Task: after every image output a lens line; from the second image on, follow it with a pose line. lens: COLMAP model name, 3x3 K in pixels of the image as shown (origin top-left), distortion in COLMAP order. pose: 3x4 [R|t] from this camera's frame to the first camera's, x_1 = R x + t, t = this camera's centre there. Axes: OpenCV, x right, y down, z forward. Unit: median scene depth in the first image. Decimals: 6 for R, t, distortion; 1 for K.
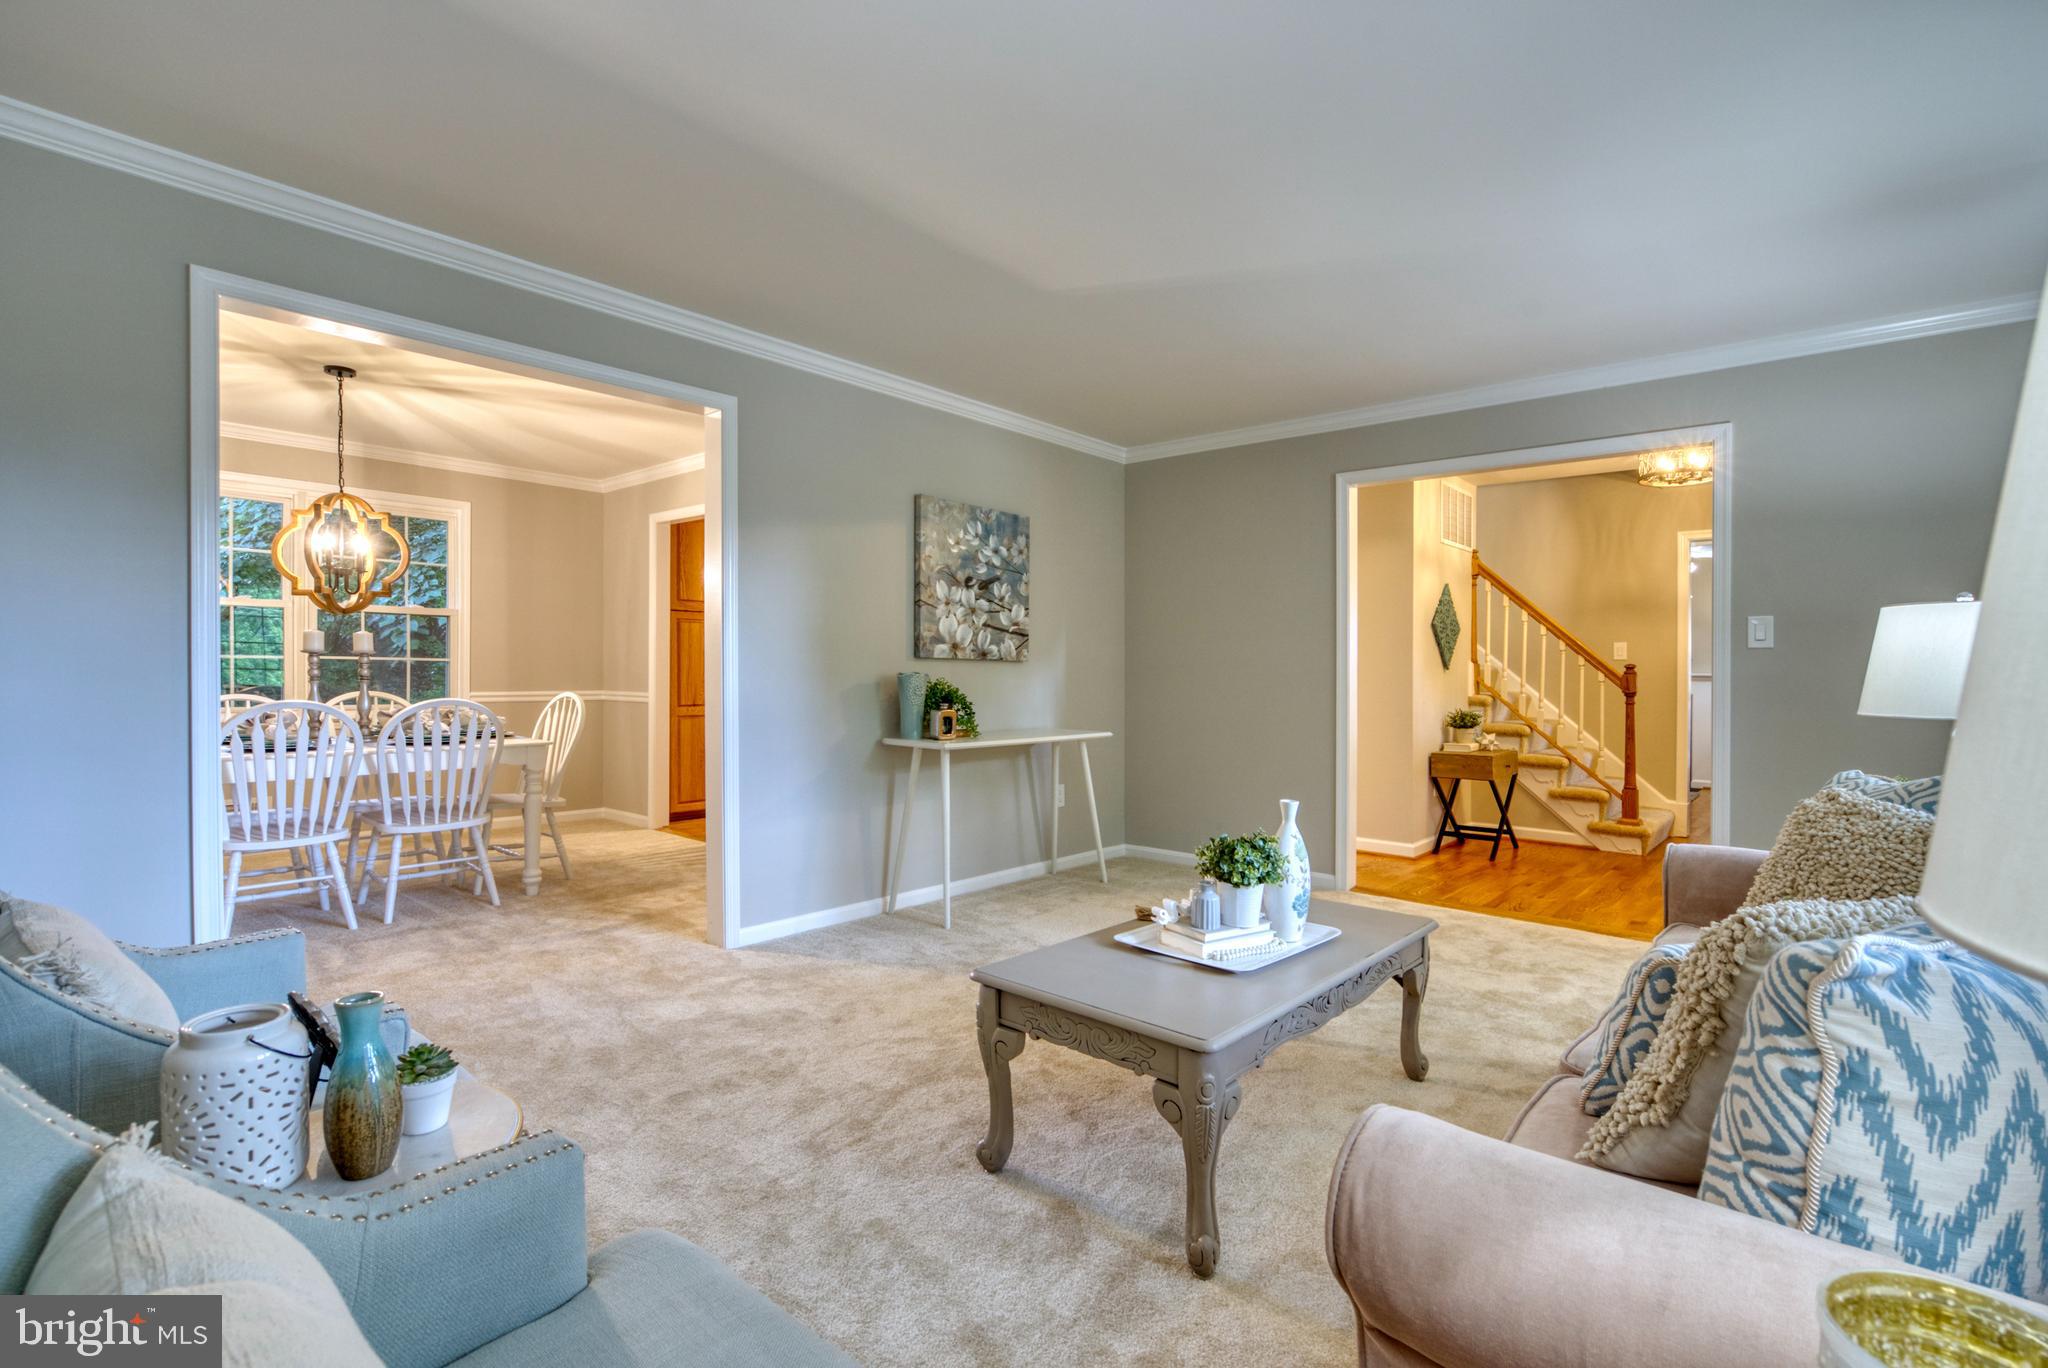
lens RADIAL K [[951.9, 0, 1031.5], [0, 951.9, 683.9], [0, 0, 1]] dist [-0.000890, -0.000355]
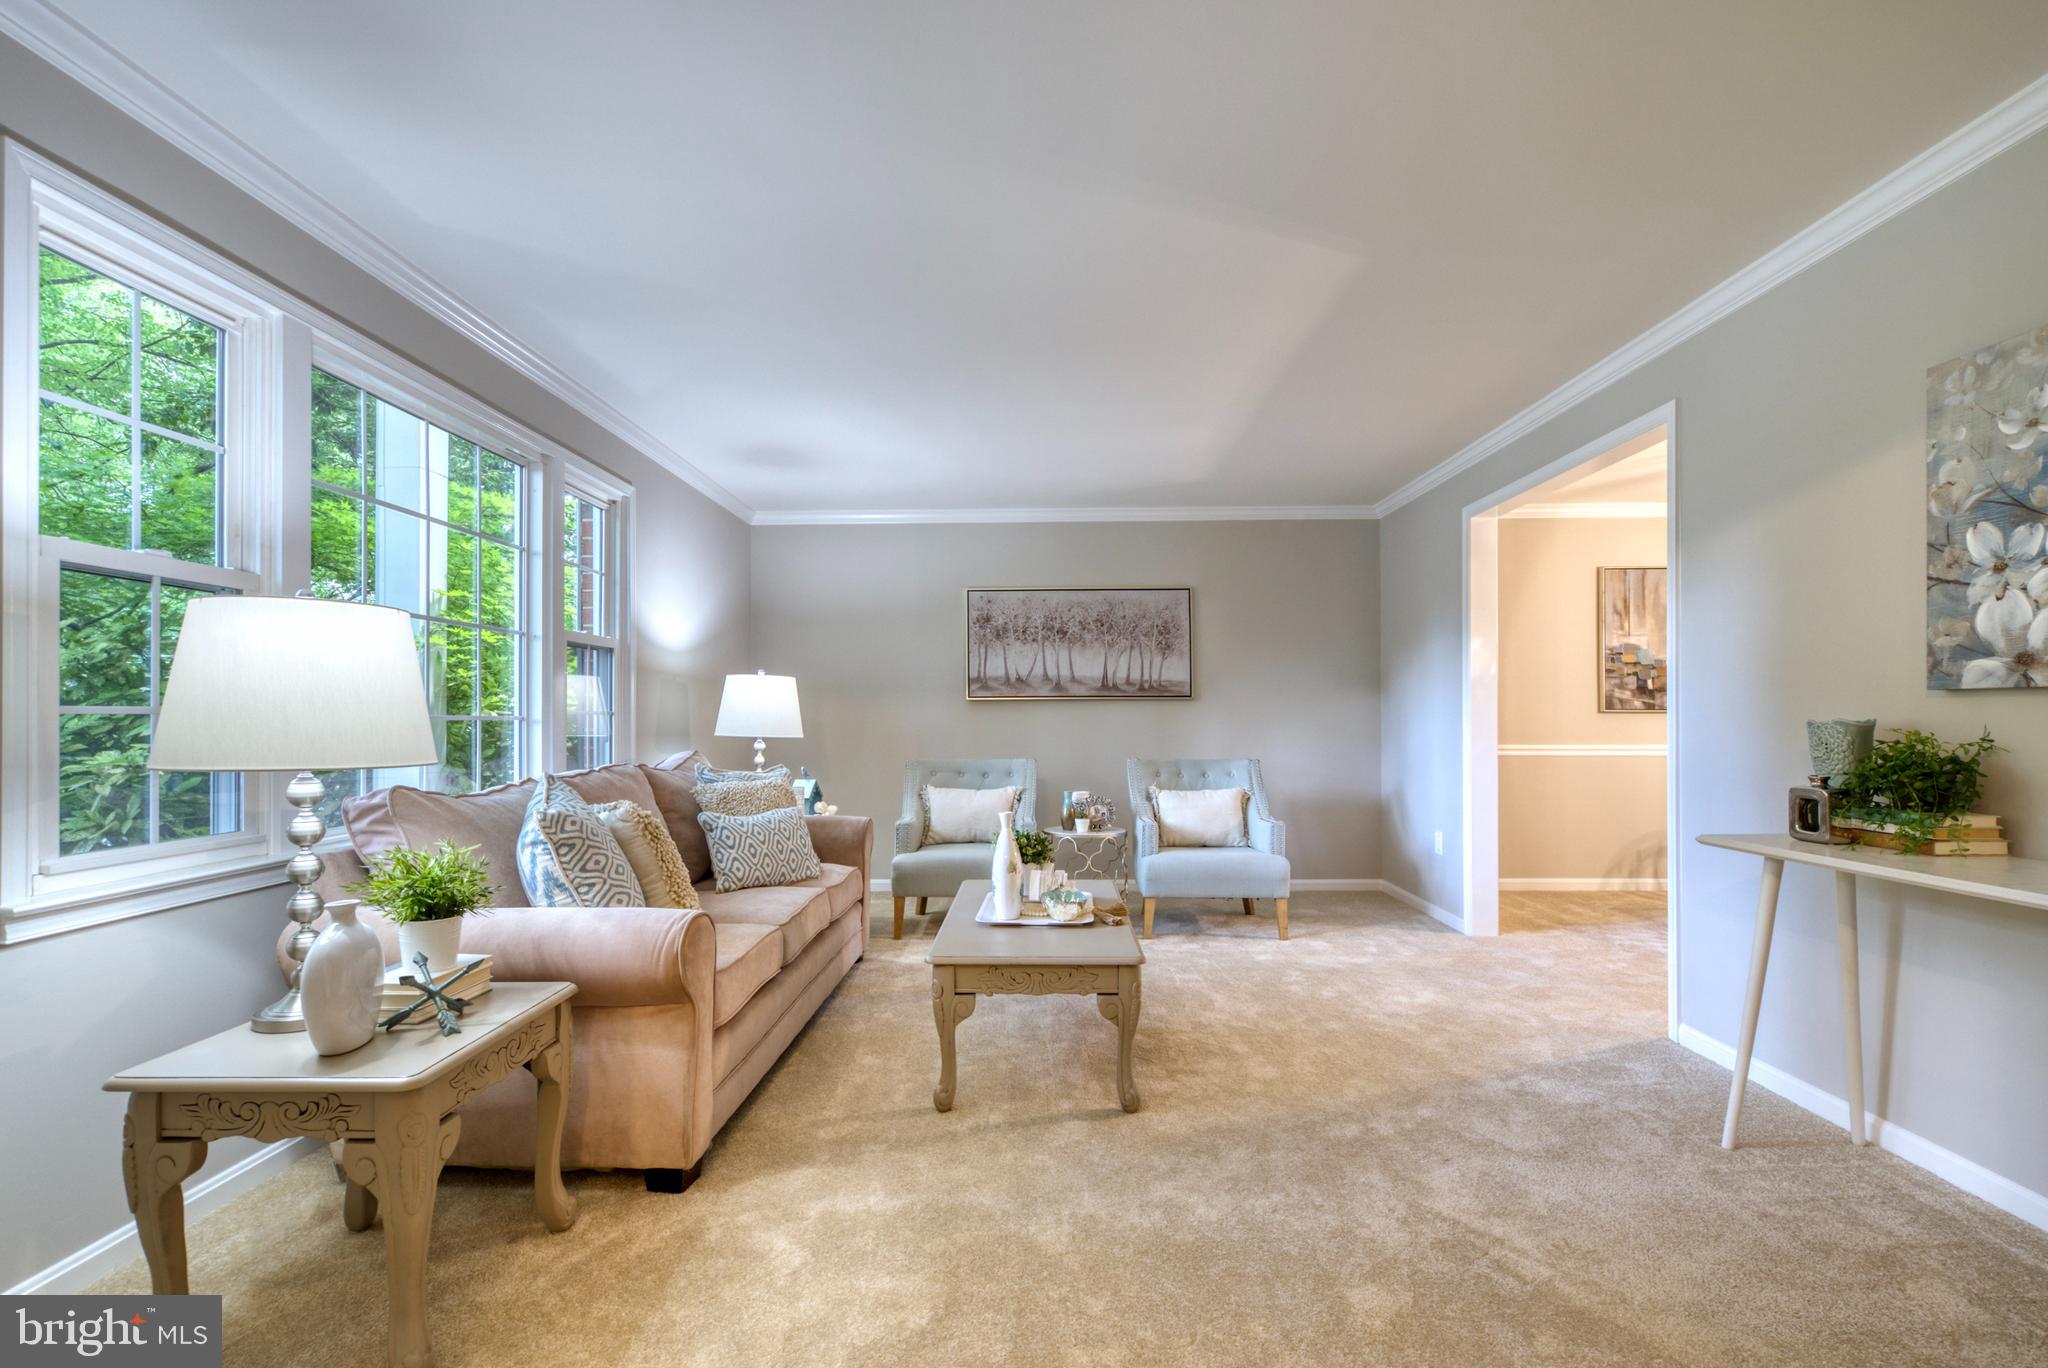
lens RADIAL K [[951.9, 0, 1008.2], [0, 951.9, 710.7], [0, 0, 1]] dist [-0.000890, -0.000355]
pose [[-0.769655, -0.007273, -0.638419, 0.549004], [-0.007885, 0.999967, -0.001886, -0.010990], [0.638411, 0.003583, -0.769687, 1.009050]]
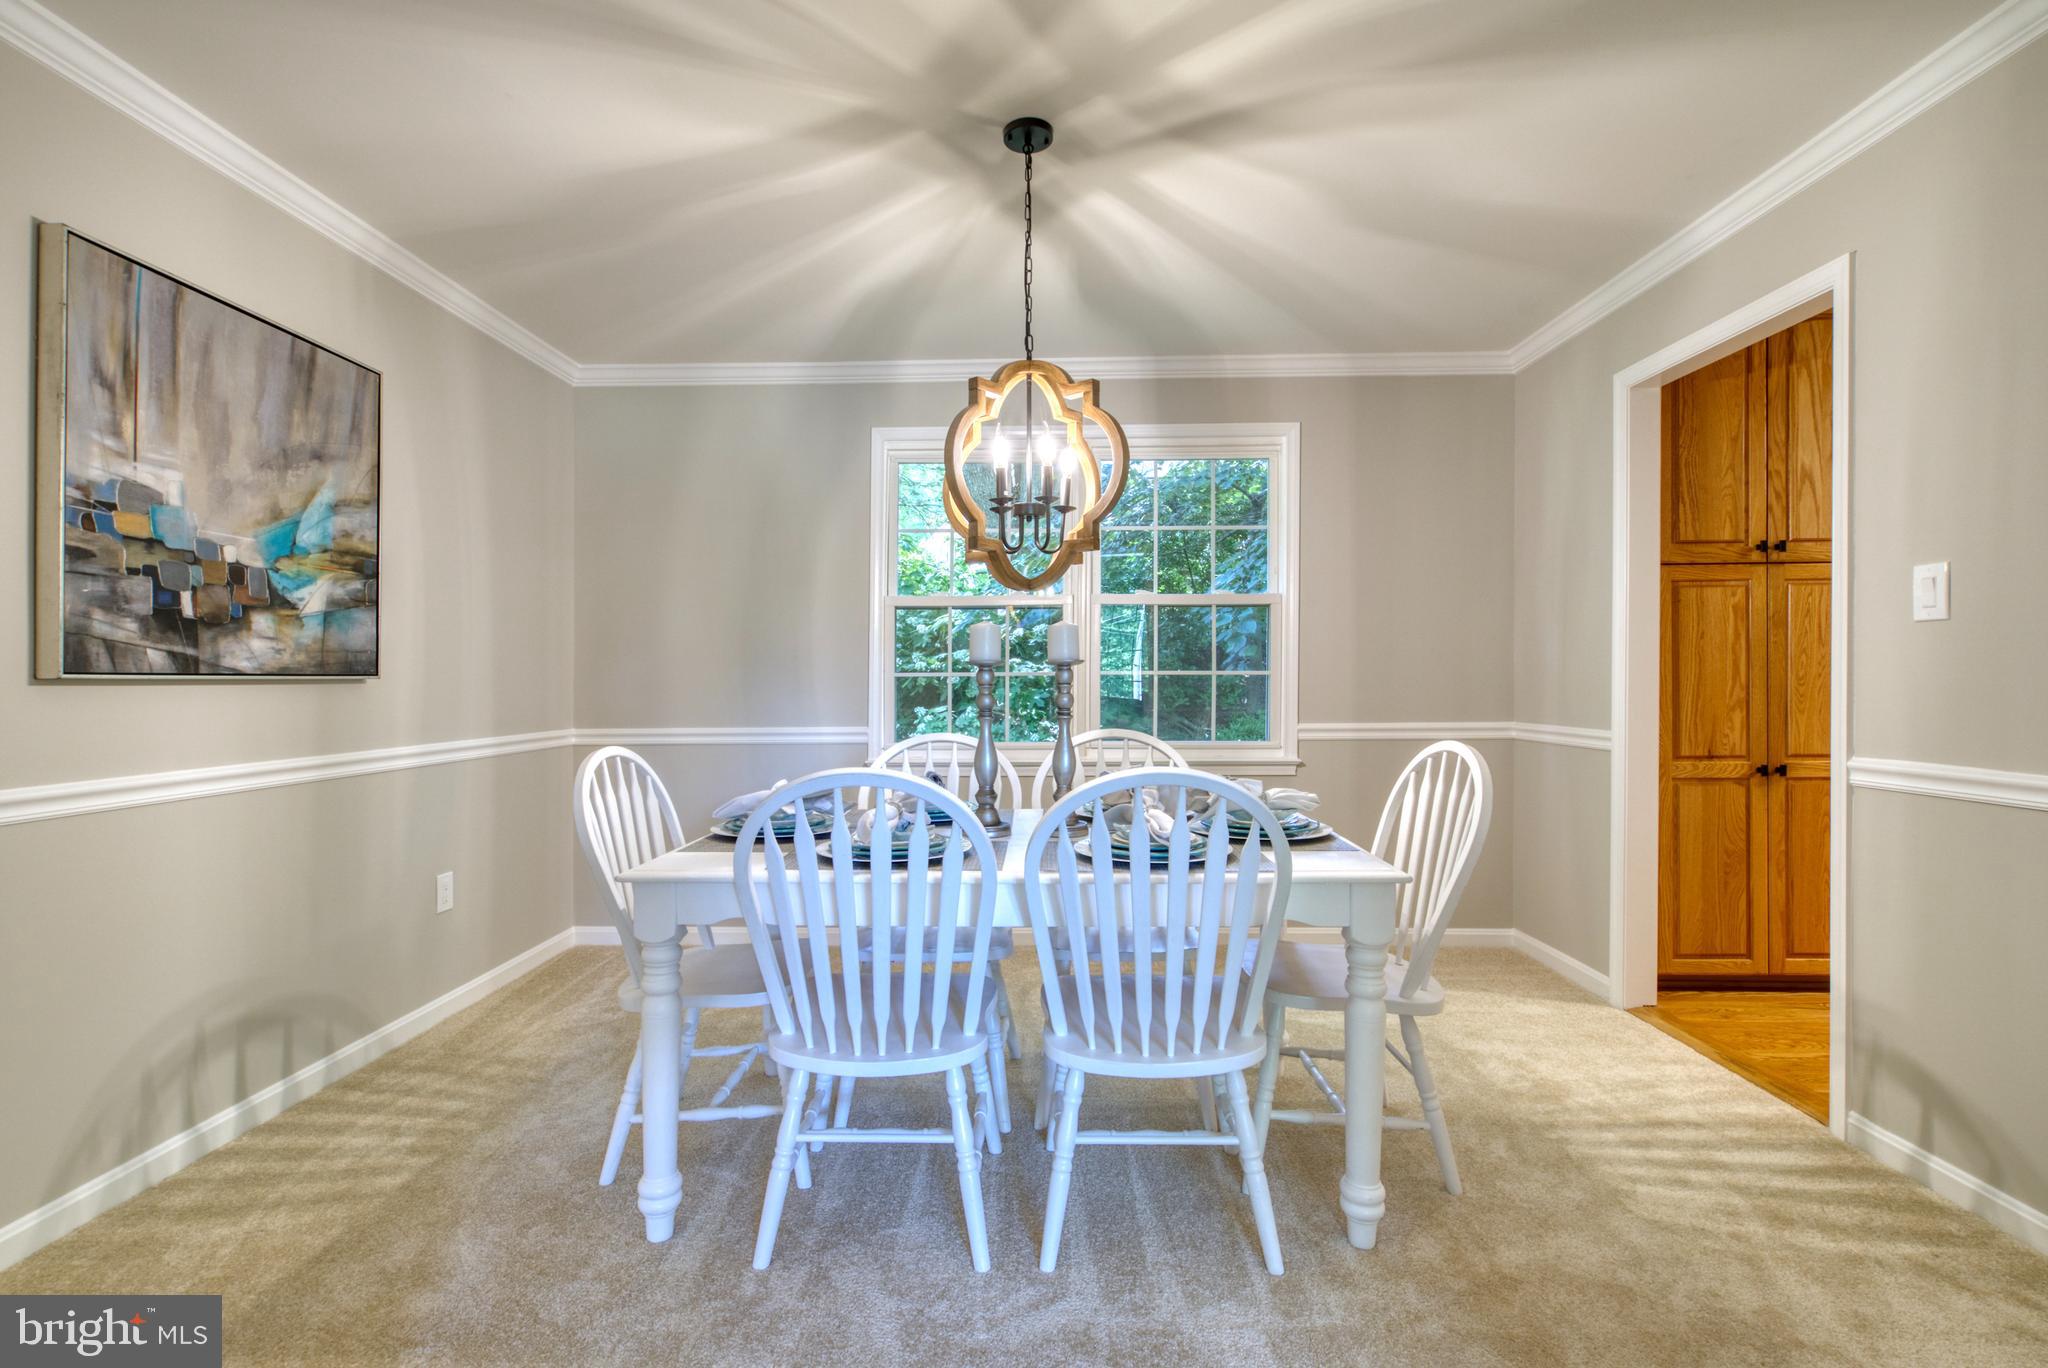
lens RADIAL K [[951.9, 0, 1023.8], [0, 951.9, 680.2], [0, 0, 1]] dist [-0.000890, -0.000355]
pose [[0.636496, -0.008588, -0.771232, -0.291063], [-0.003249, 0.999899, -0.013816, -0.013725], [0.771273, 0.011300, 0.636404, 0.604452]]
